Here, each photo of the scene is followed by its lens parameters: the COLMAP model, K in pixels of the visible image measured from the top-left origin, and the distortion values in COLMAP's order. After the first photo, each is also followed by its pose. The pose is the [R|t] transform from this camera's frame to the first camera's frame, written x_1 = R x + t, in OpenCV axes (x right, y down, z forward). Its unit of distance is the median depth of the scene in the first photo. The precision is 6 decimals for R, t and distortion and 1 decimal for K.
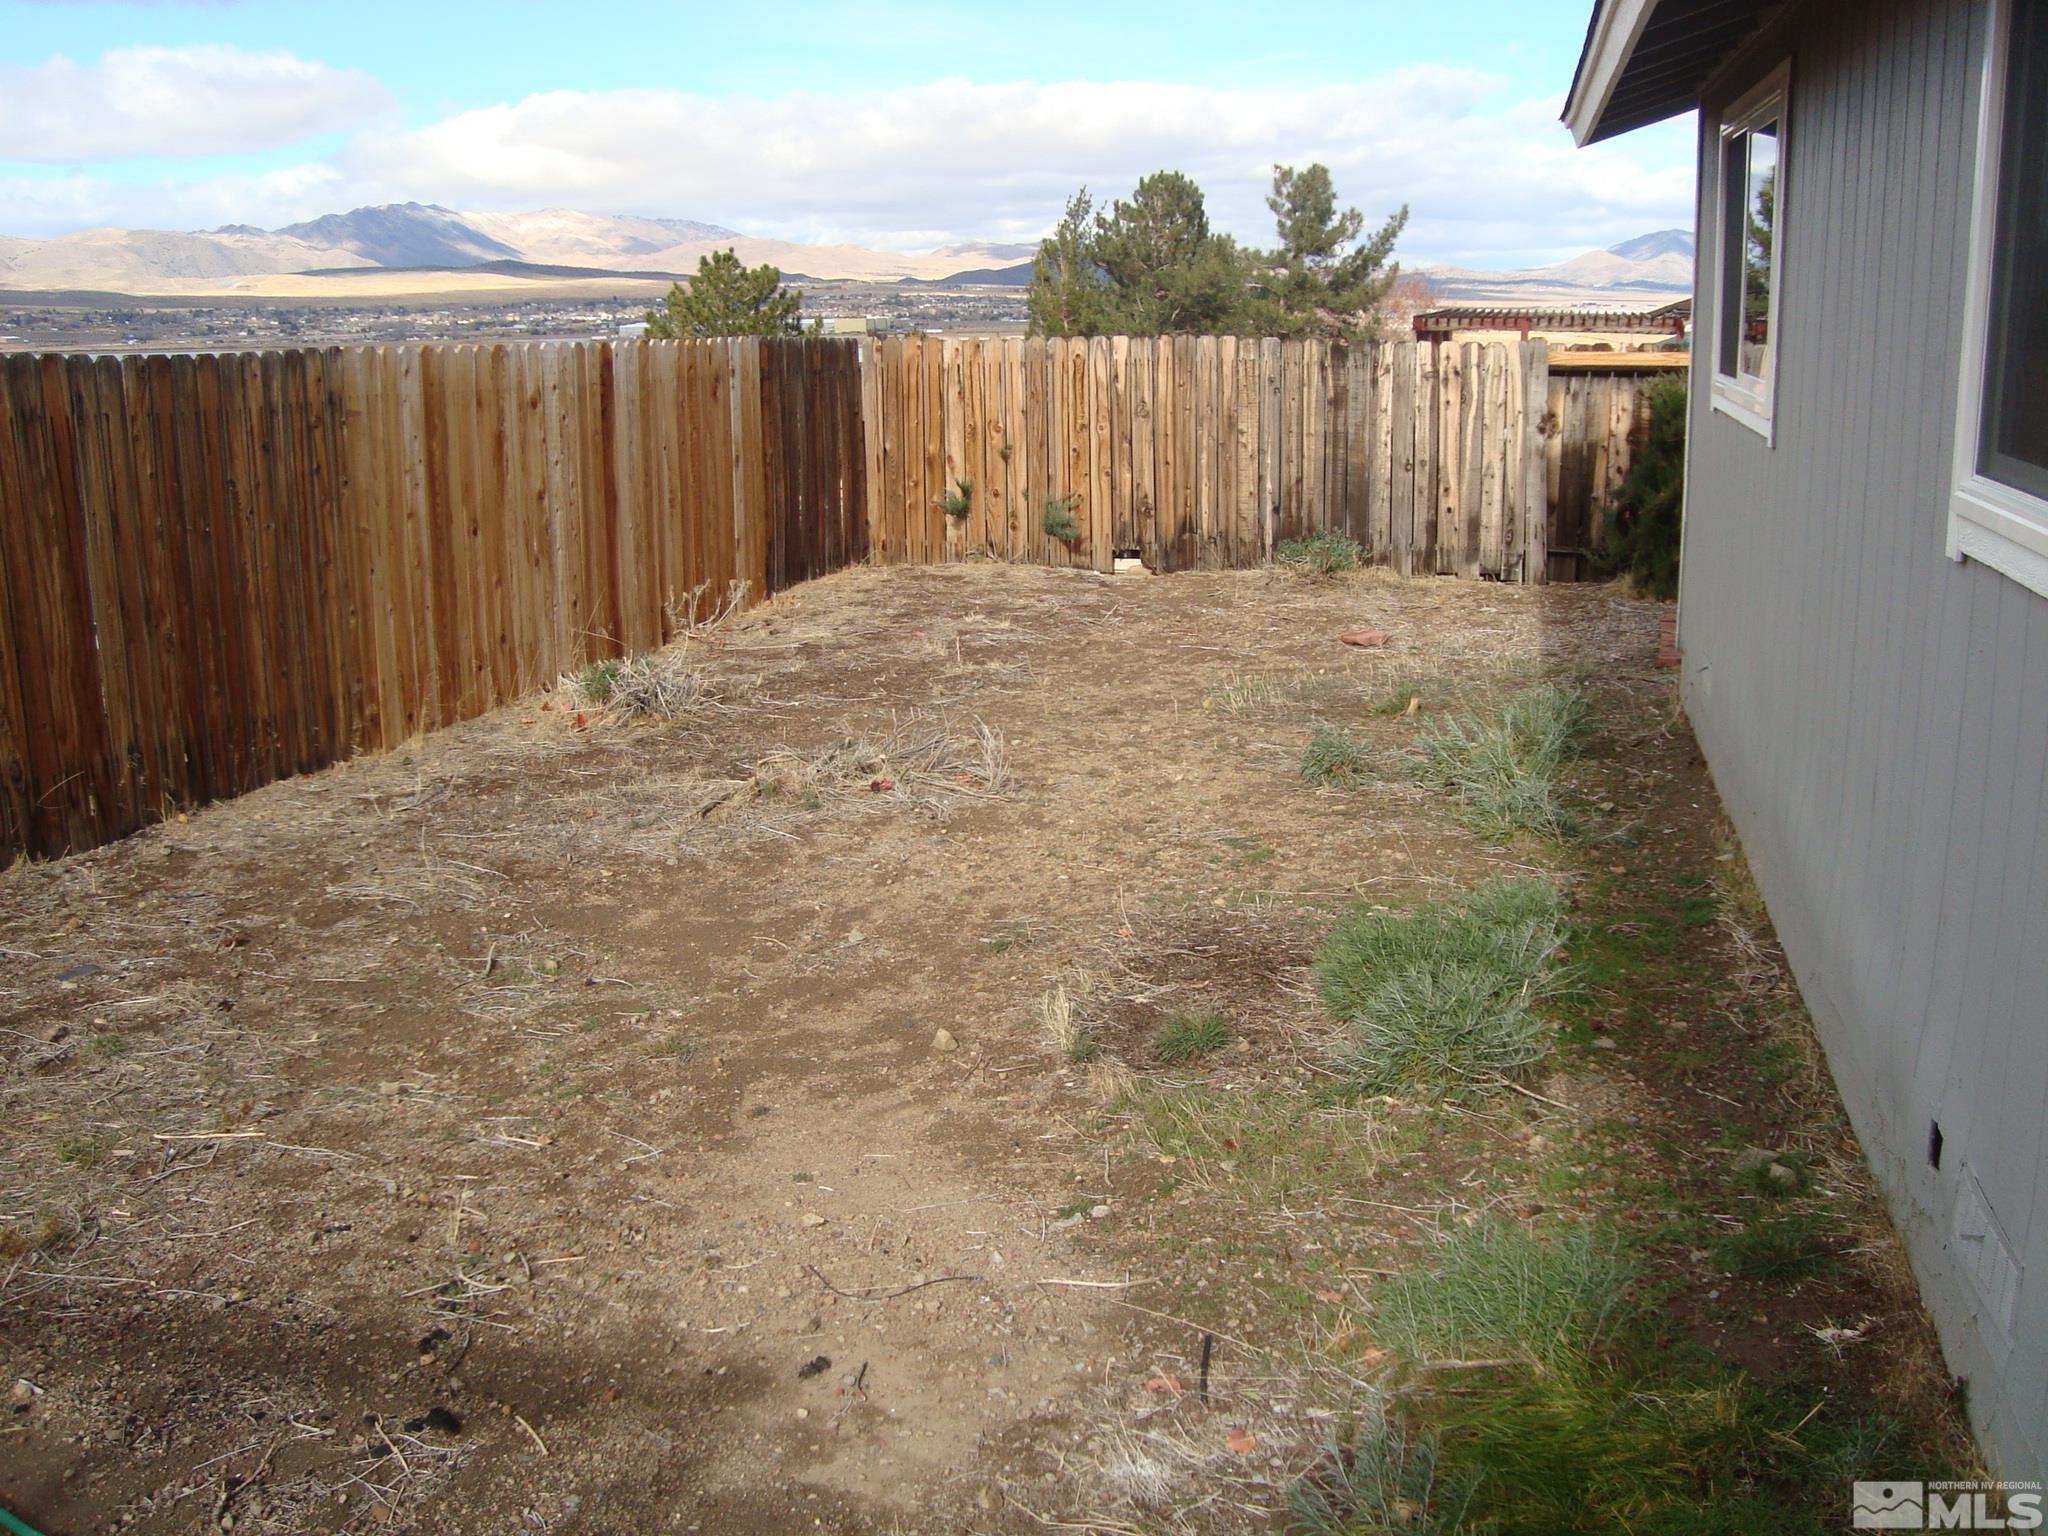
lens RADIAL K [[1917.1, 0, 1036.7], [0, 1917.1, 763.8], [0, 0, 1]] dist [-0.141969, 0.021811]
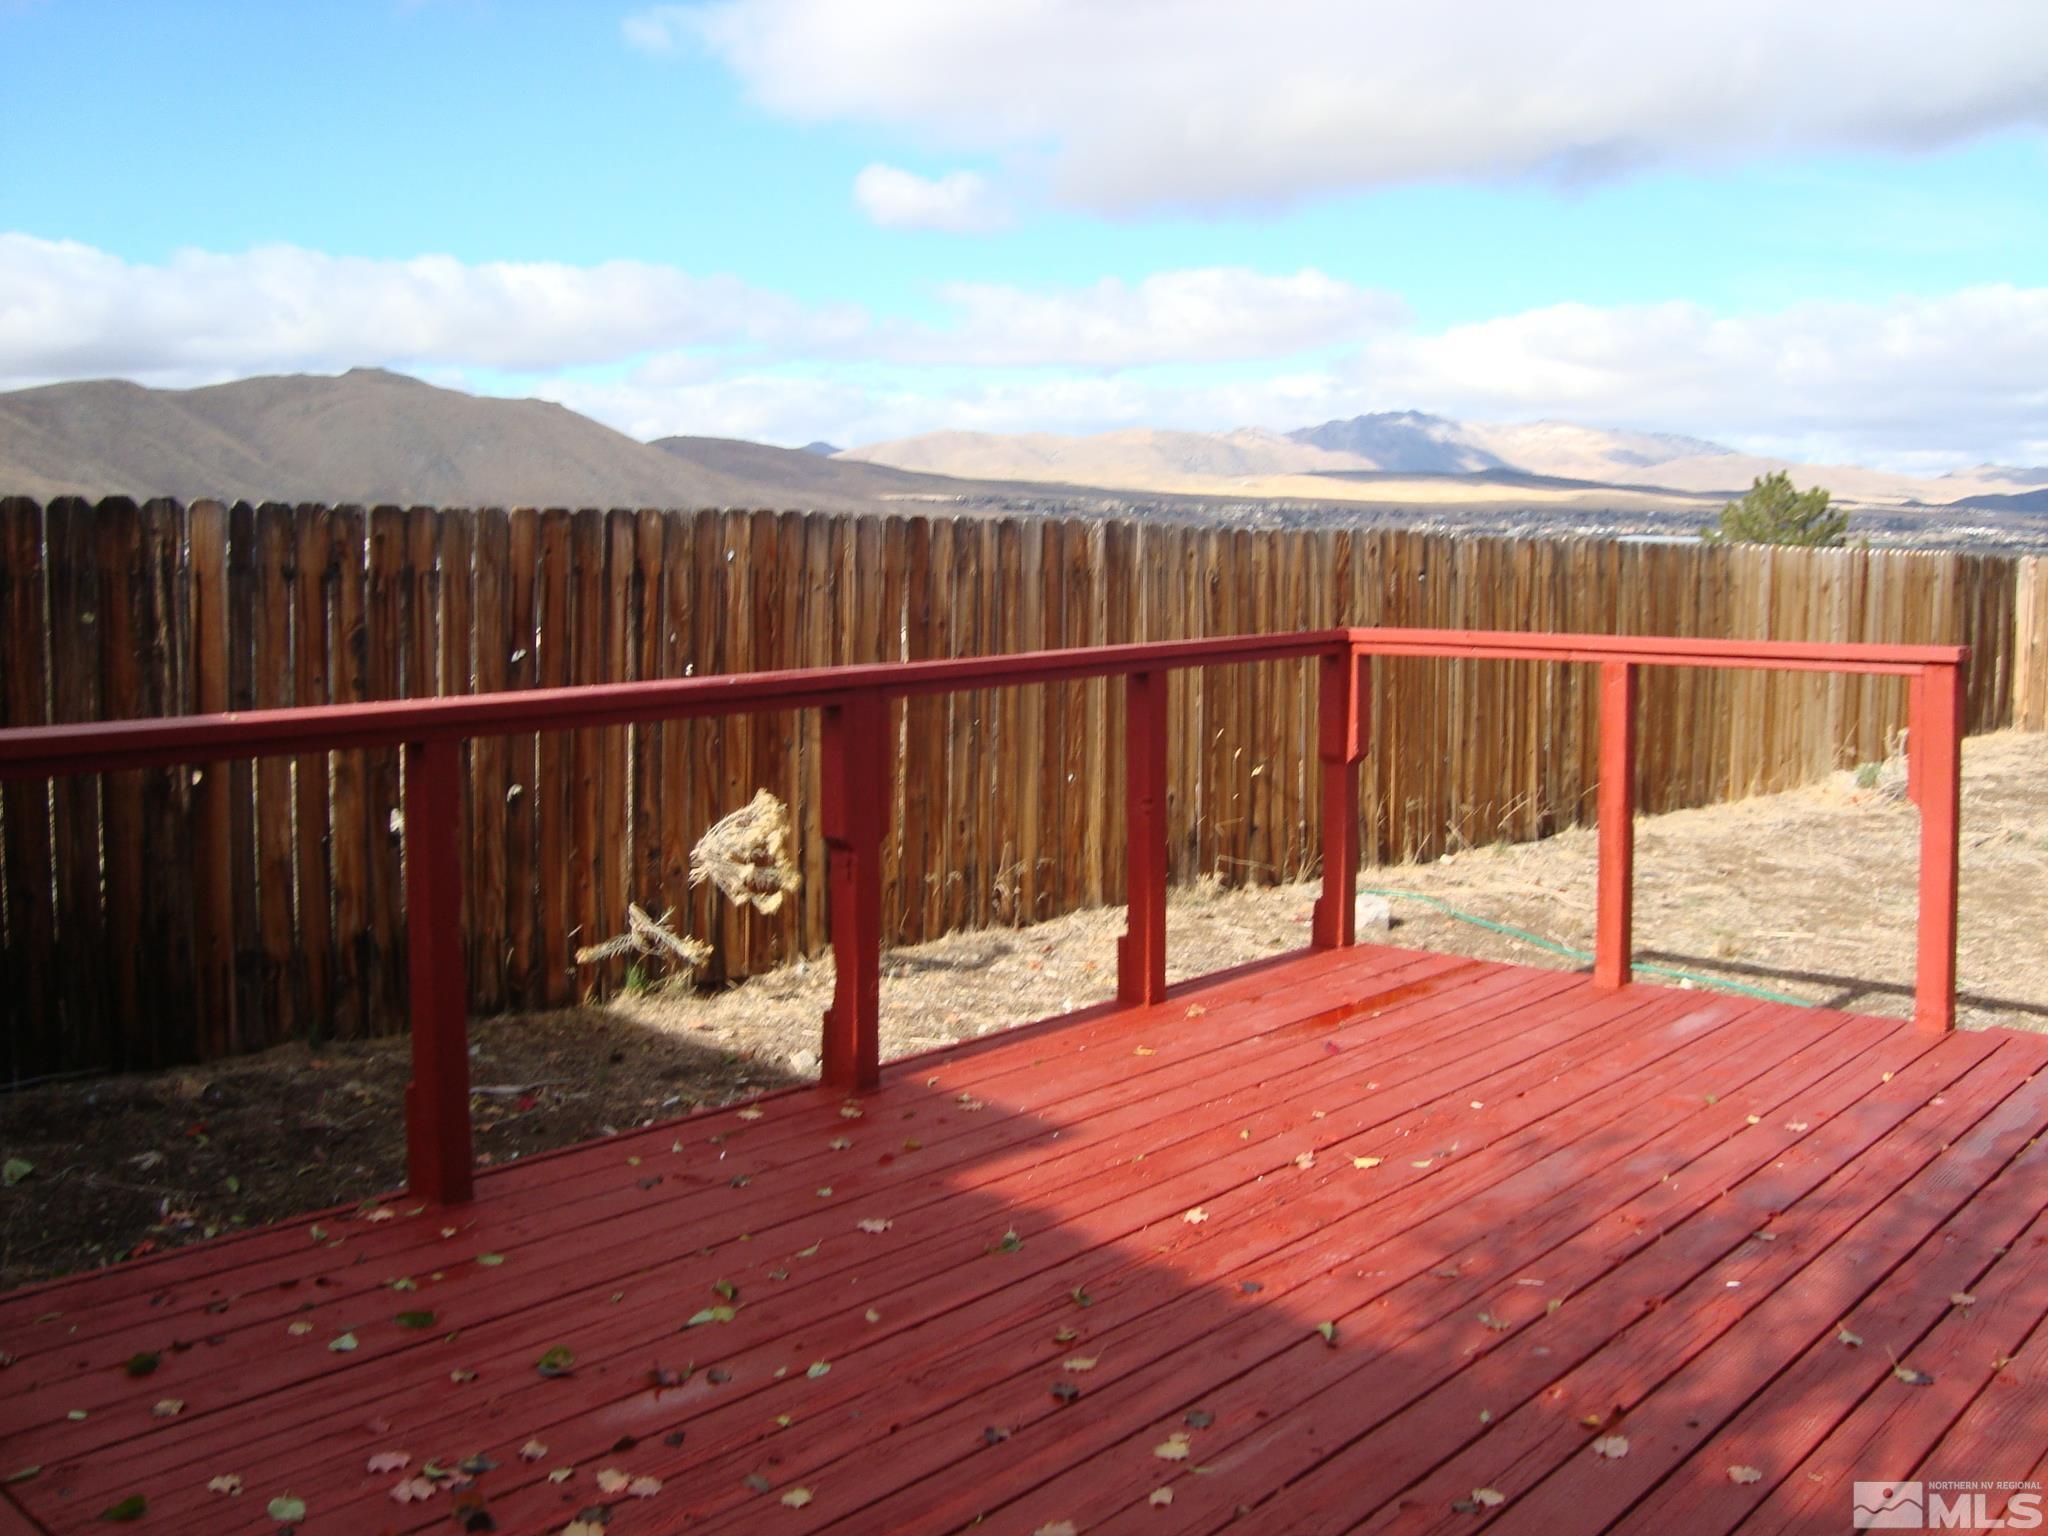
lens RADIAL K [[1917.1, 0, 1036.7], [0, 1917.1, 763.8], [0, 0, 1]] dist [-0.141969, 0.021811]
pose [[0.876324, 0.074024, -0.476000, -0.077945], [-0.124973, 0.989227, -0.076240, 0.102089], [0.465229, 0.126299, 0.876134, -0.421712]]
